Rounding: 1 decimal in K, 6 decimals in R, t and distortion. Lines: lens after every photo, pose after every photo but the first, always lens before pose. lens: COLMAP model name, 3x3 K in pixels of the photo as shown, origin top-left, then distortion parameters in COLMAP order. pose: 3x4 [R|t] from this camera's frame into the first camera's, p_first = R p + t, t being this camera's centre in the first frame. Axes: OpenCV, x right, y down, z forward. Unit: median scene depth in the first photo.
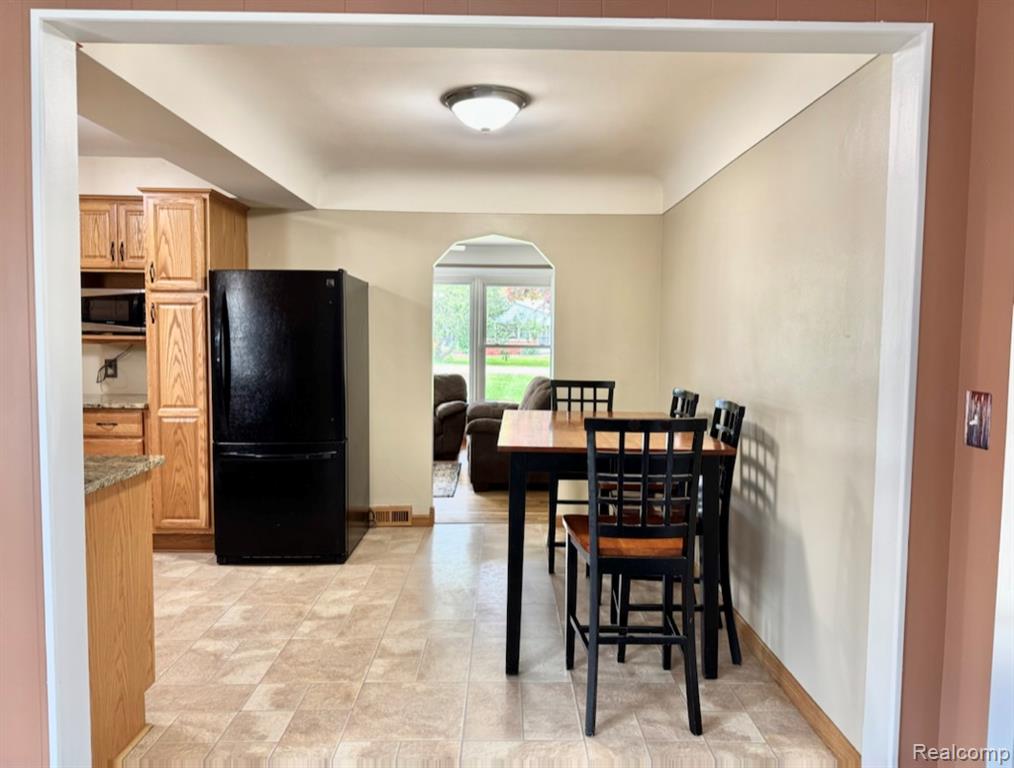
lens RADIAL K [[707.6, 0, 506.4], [0, 707.6, 379.9], [0, 0, 1]] dist [0.001413, -0.000696]
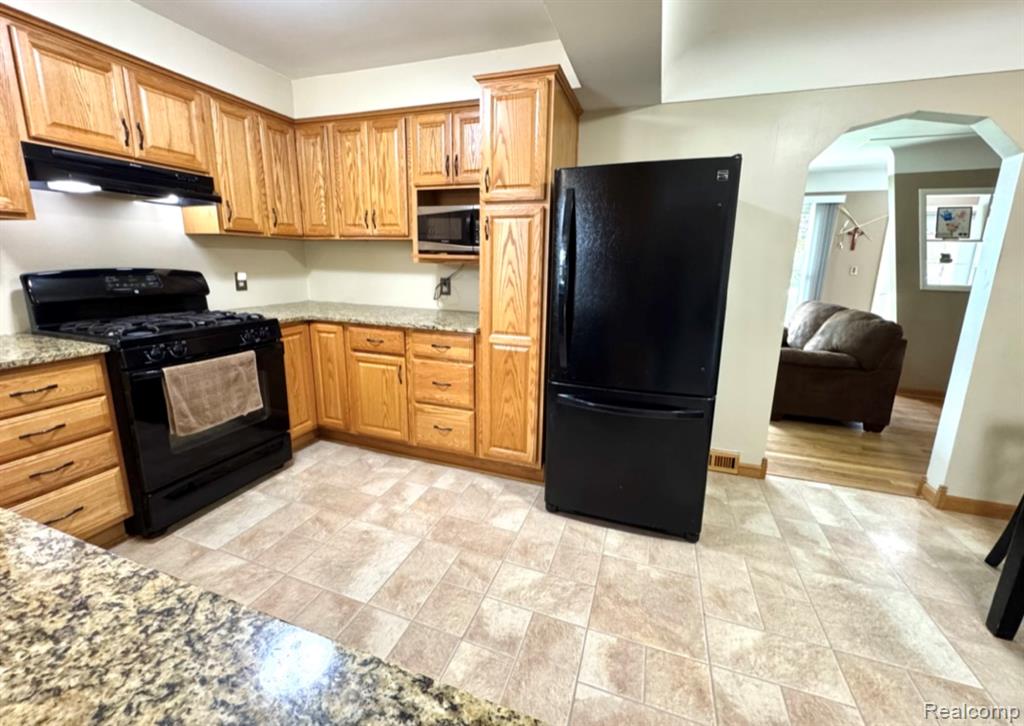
lens RADIAL K [[406.5, 0, 510.6], [0, 406.5, 341.3], [0, 0, 1]] dist [-0.000214, 0.000257]
pose [[0.936960, 0.075325, -0.341222, -0.286474], [-0.029939, 0.990204, 0.136378, -0.024421], [0.348152, -0.117565, 0.930037, 0.518251]]
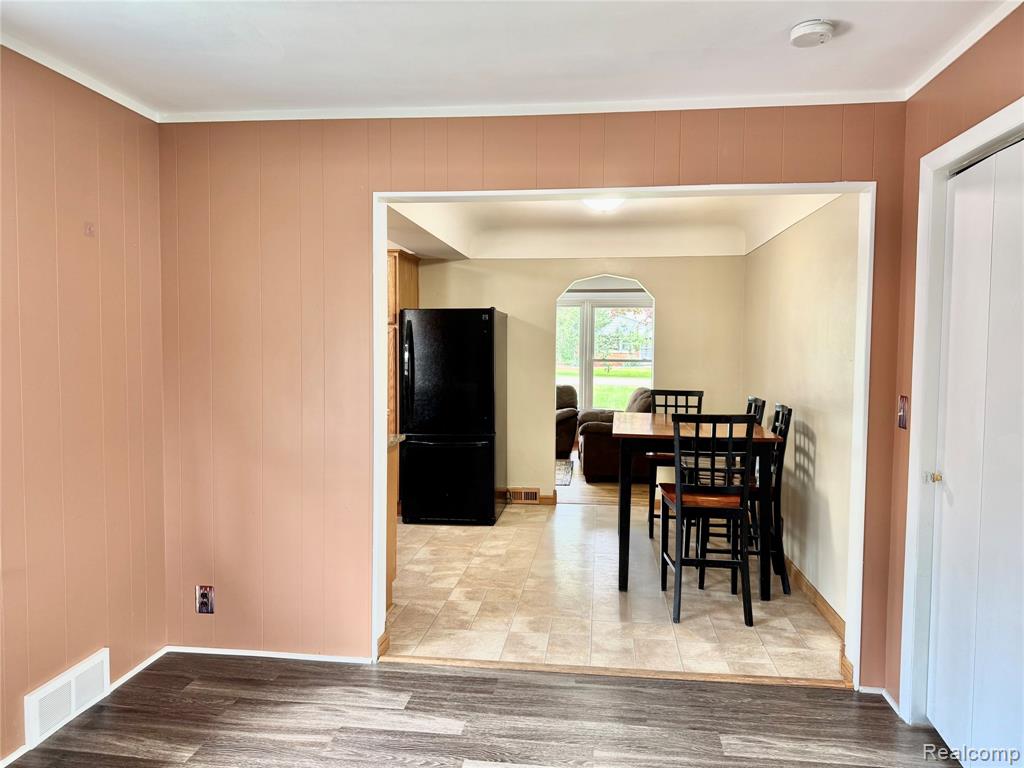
lens RADIAL K [[694.7, 0, 513.9], [0, 694.7, 384.3], [0, 0, 1]] dist [0.066329, -0.067915]
pose [[0.990968, 0.003616, -0.134053, -0.015395], [-0.004835, 0.999950, -0.008776, 0.003040], [0.134014, 0.009345, 0.990935, -0.308085]]
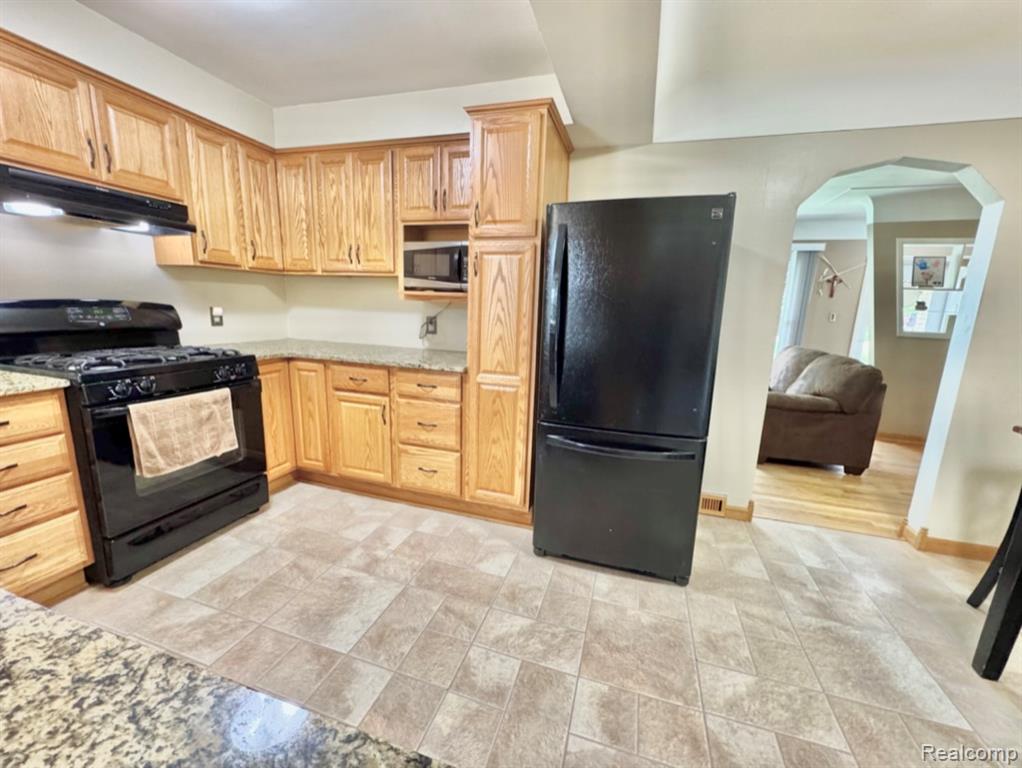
lens RADIAL K [[406.2, 0, 509.6], [0, 406.2, 383.2], [0, 0, 1]] dist [-0.000712, 0.000231]
pose [[0.948440, 0.082748, -0.305964, -0.296306], [-0.044327, 0.990462, 0.130463, -0.017212], [0.313841, -0.110173, 0.943062, 0.528112]]
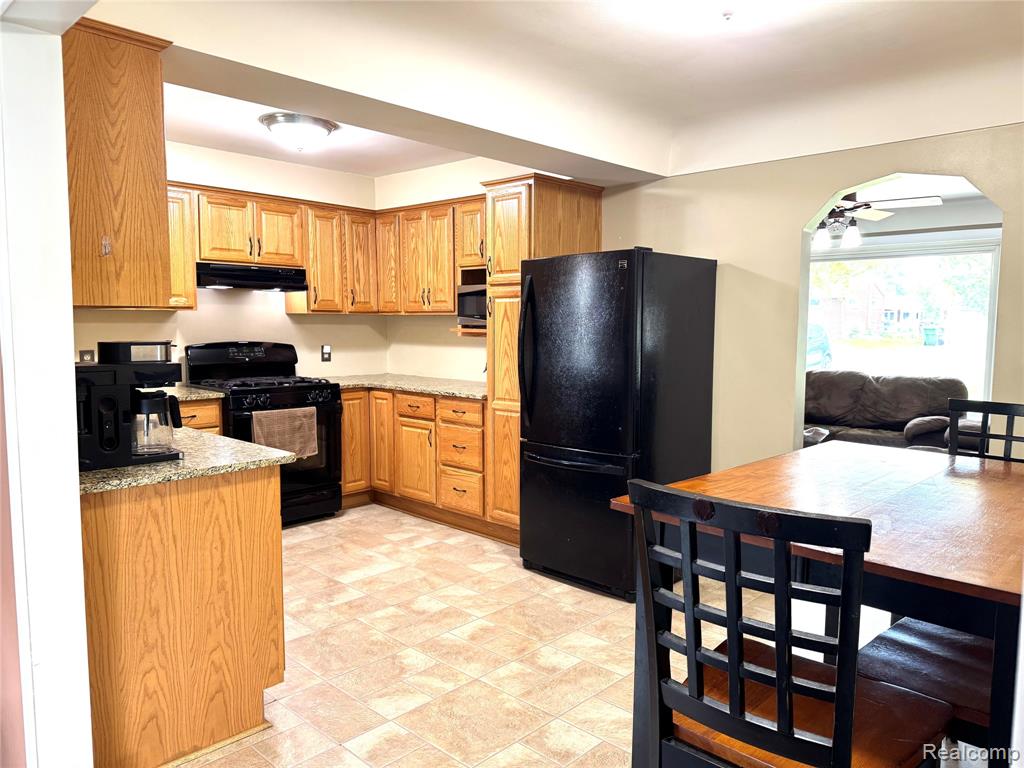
lens RADIAL K [[706.7, 0, 512.0], [0, 706.7, 384.0], [0, 0, 1]] dist [0.174391, -0.264388]
pose [[0.710368, 0.053192, -0.701818, 0.245562], [-0.039260, 0.998582, 0.035947, -0.021464], [0.702735, 0.002018, 0.711449, 0.296704]]
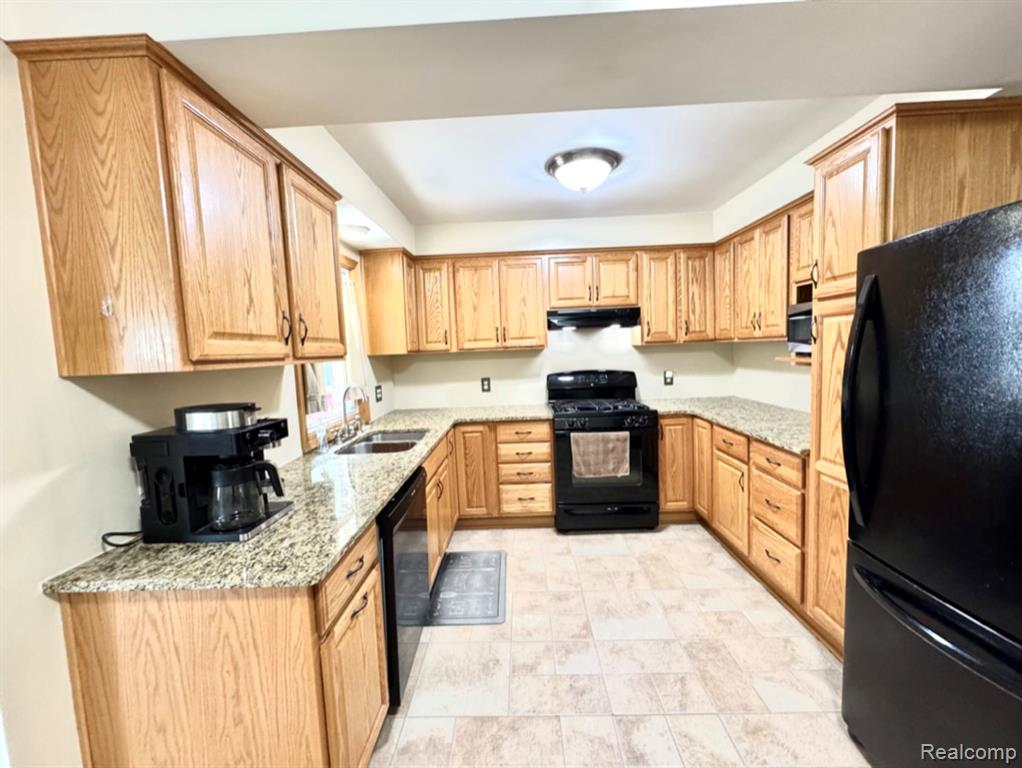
lens RADIAL K [[406.7, 0, 513.5], [0, 406.7, 384.6], [0, 0, 1]] dist [-0.006476, 0.000136]
pose [[-0.033121, 0.076310, -0.996534, -0.066968], [-0.021462, 0.996797, 0.077043, -0.063893], [0.999221, 0.023940, -0.031377, 0.703323]]
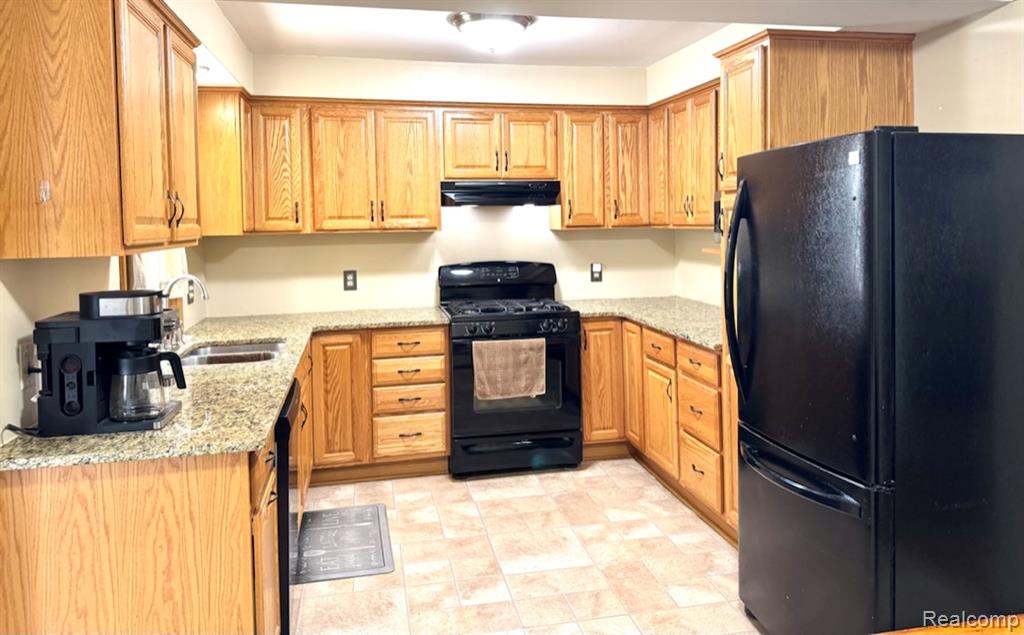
lens RADIAL K [[729.6, 0, 525.6], [0, 729.6, 249.9], [0, 0, 1]] dist [0.158493, -0.168998]
pose [[0.200917, 0.025508, -0.979276, 0.209362], [-0.041327, 0.998992, 0.017542, -0.071132], [0.978736, 0.036946, 0.201769, 0.648823]]
